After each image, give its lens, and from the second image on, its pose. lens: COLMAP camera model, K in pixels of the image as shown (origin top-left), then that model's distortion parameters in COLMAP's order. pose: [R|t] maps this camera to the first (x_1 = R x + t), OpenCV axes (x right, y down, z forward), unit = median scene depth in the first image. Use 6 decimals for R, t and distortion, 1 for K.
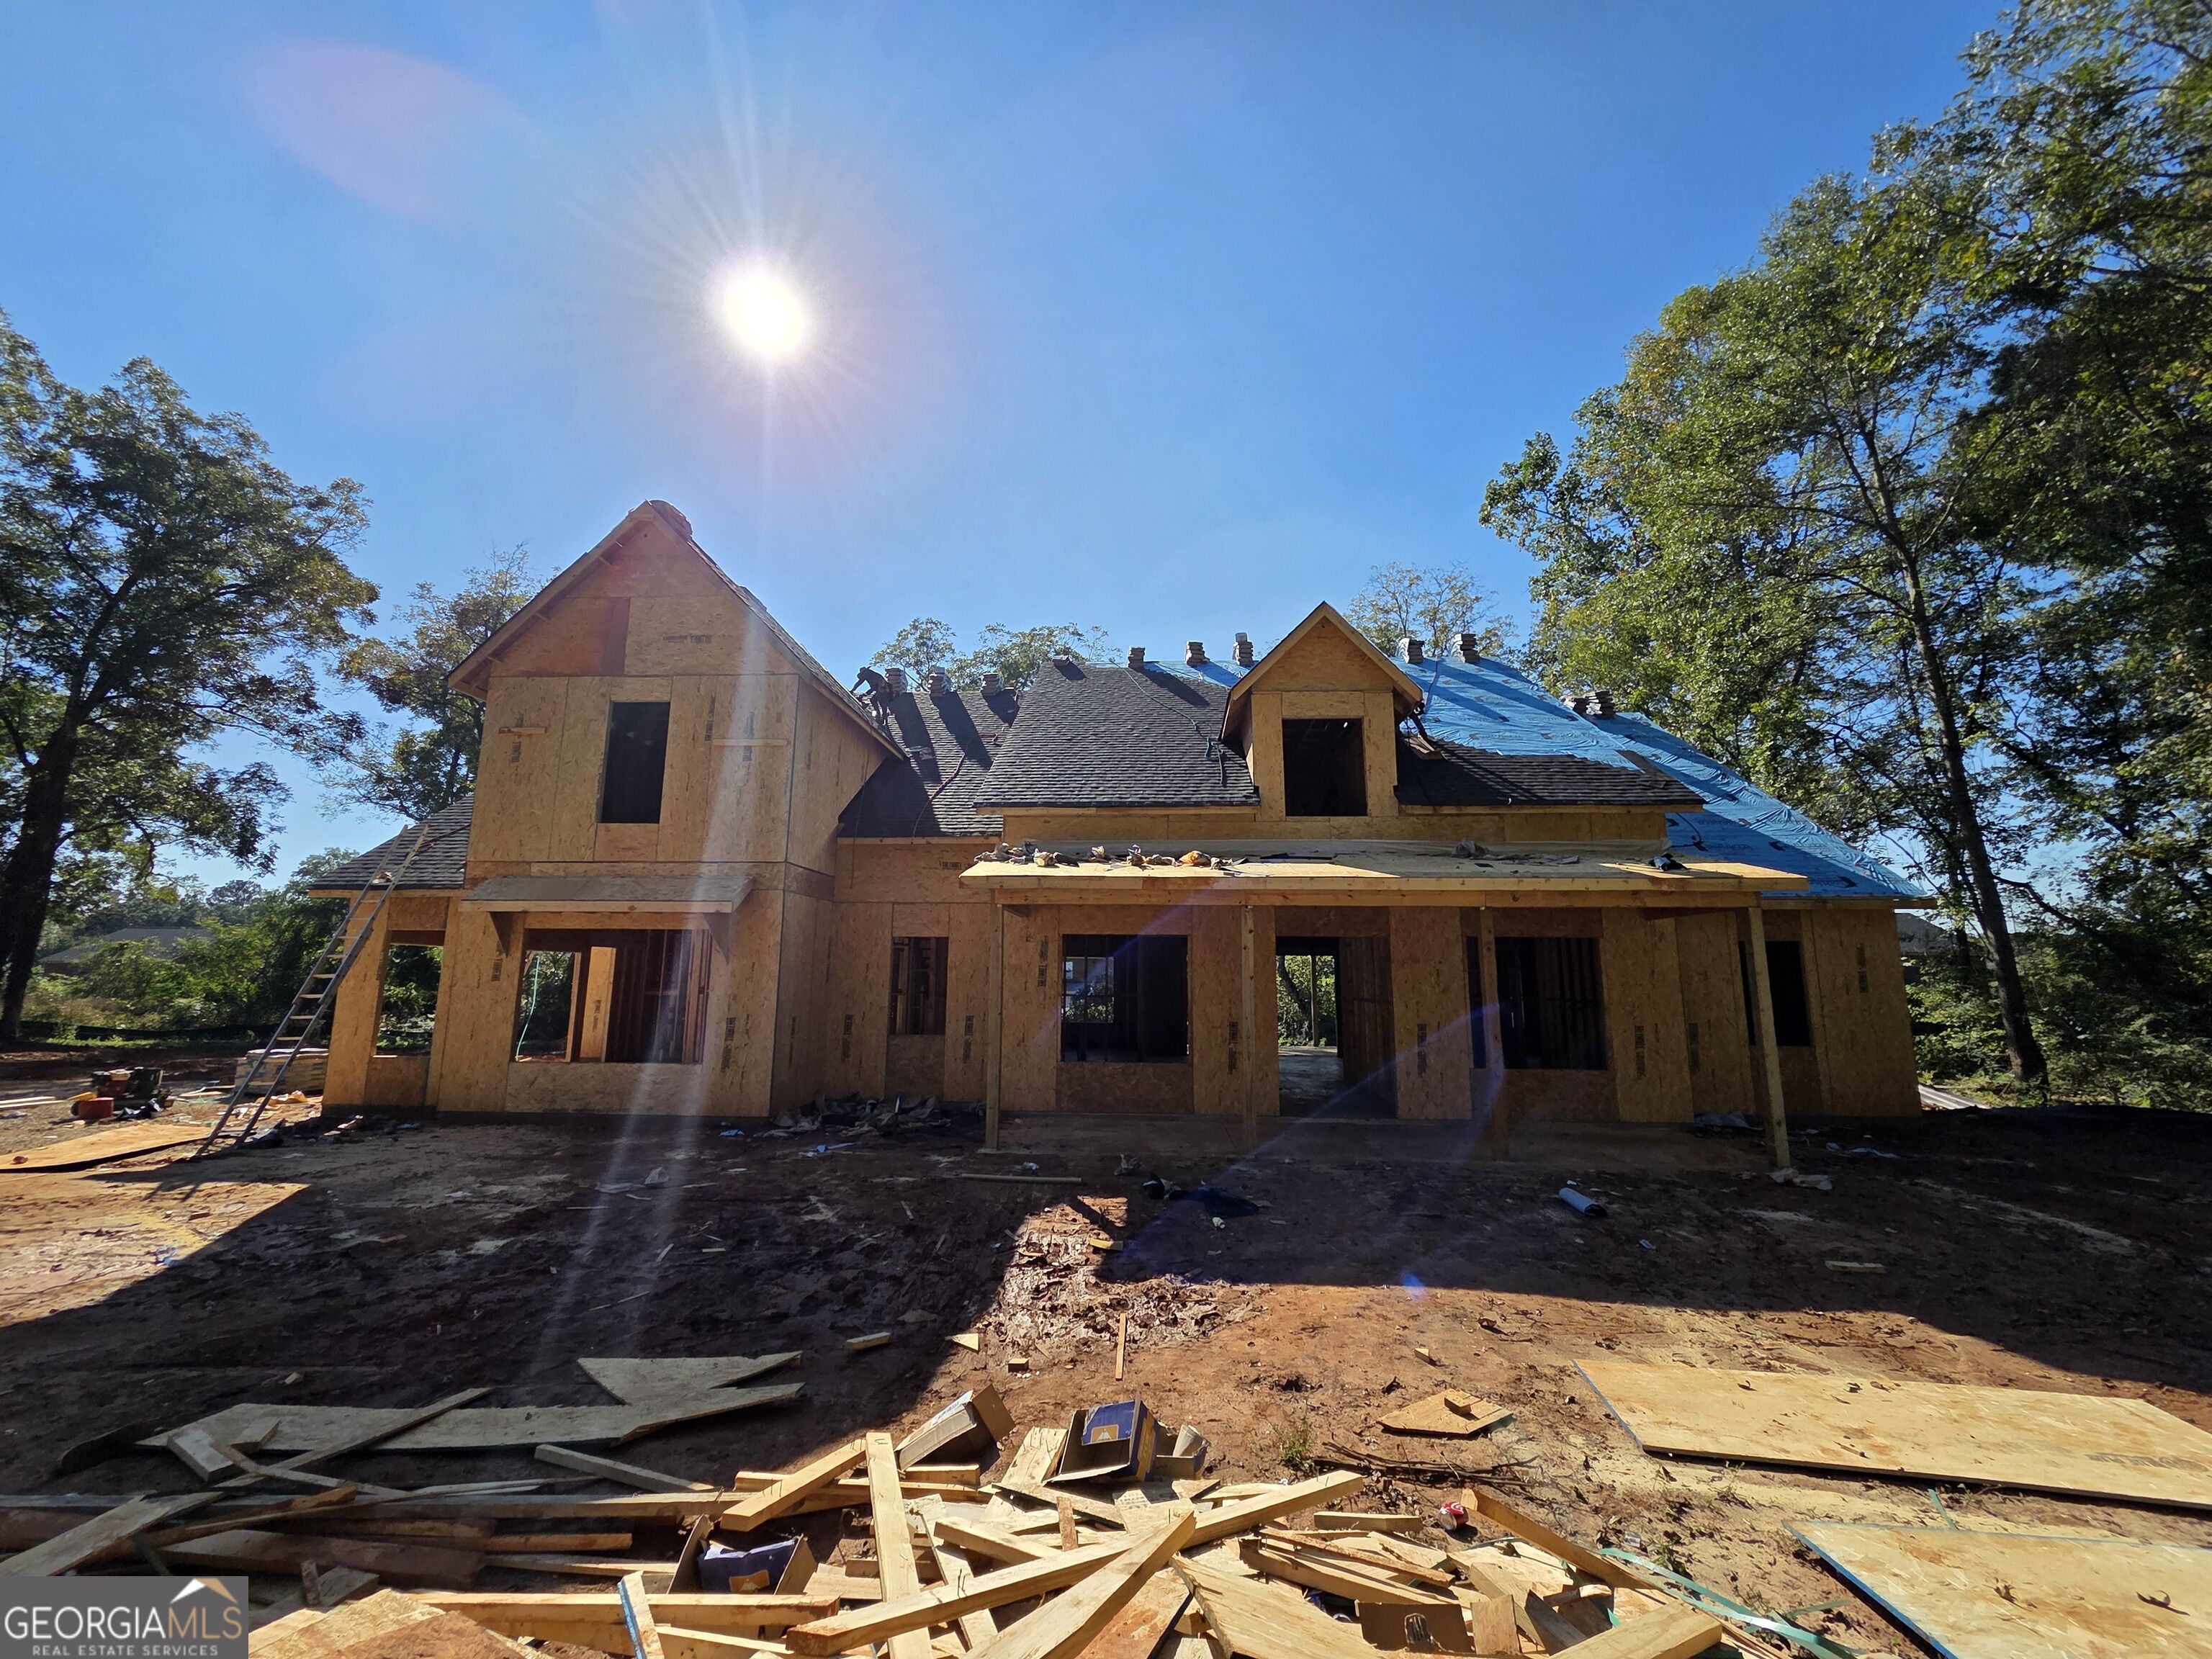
lens RADIAL K [[910.7, 0, 1104.2], [0, 910.7, 822.4], [0, 0, 1]] dist [-0.001146, -0.000609]
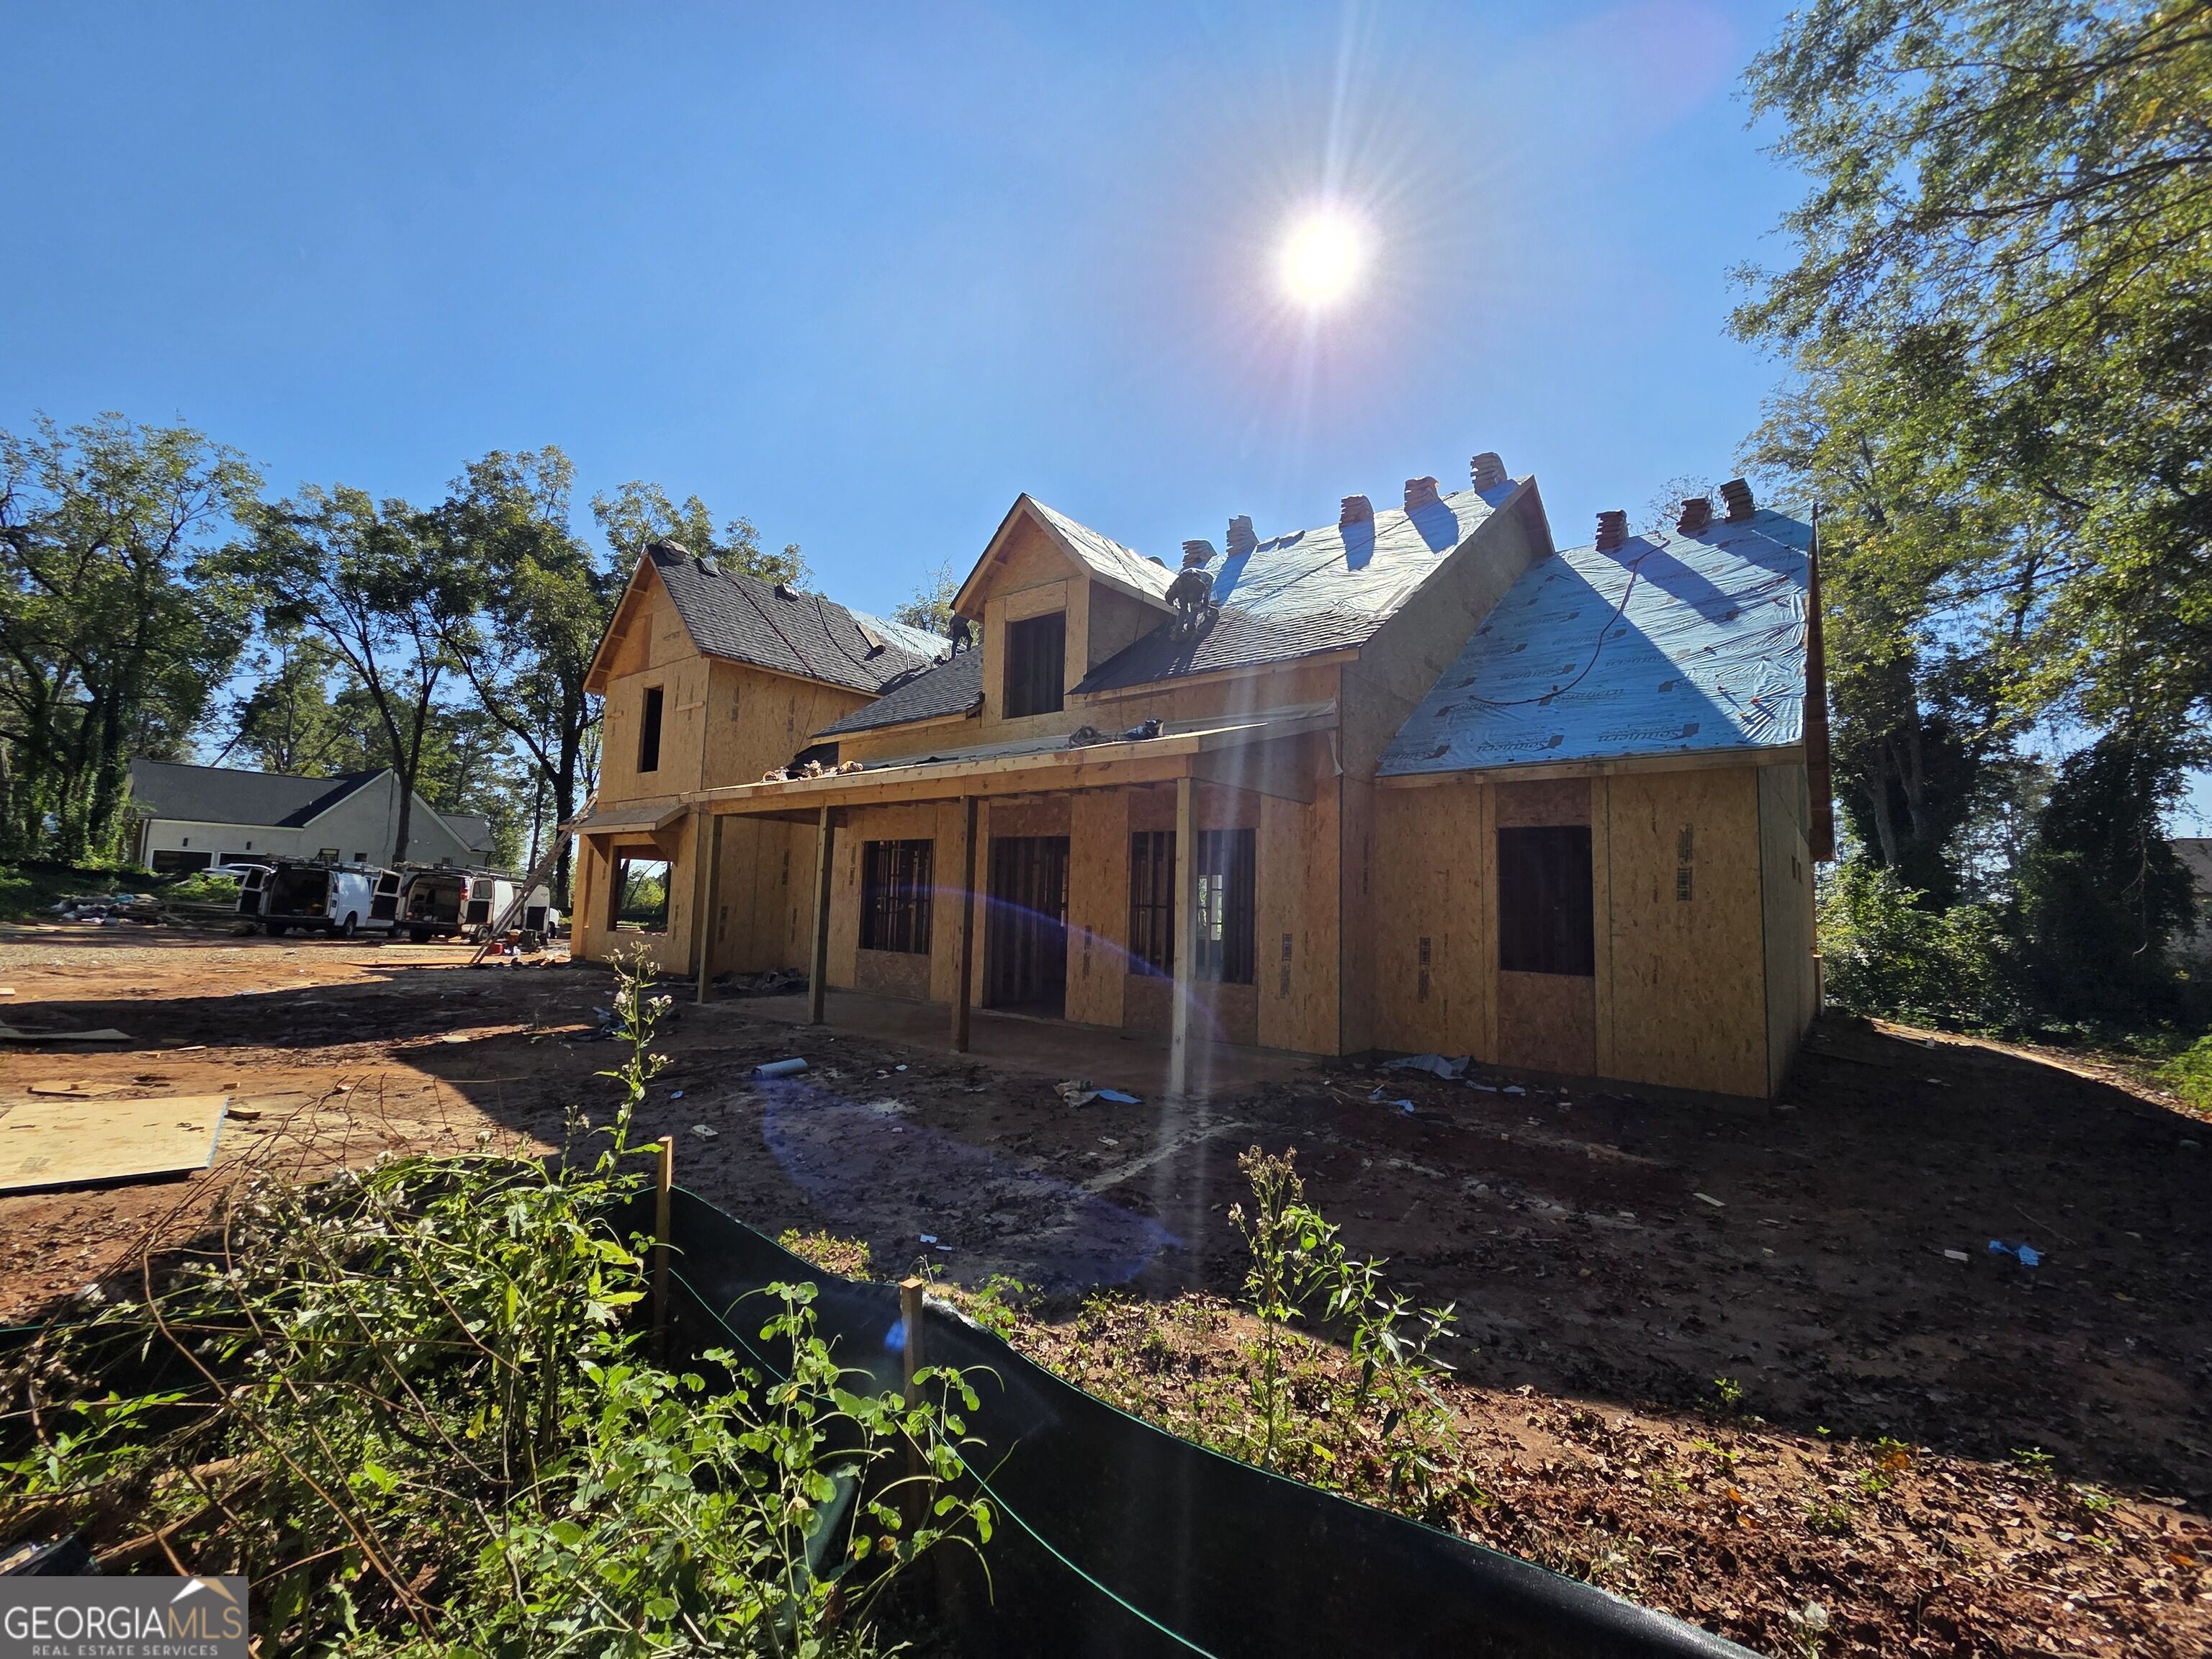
lens RADIAL K [[910.7, 0, 1104.2], [0, 910.7, 822.4], [0, 0, 1]] dist [-0.001146, -0.000609]
pose [[0.810318, -0.036250, -0.584867, 0.895594], [0.074839, 0.996313, 0.041936, 0.075128], [0.581191, -0.077753, 0.810044, 0.246868]]
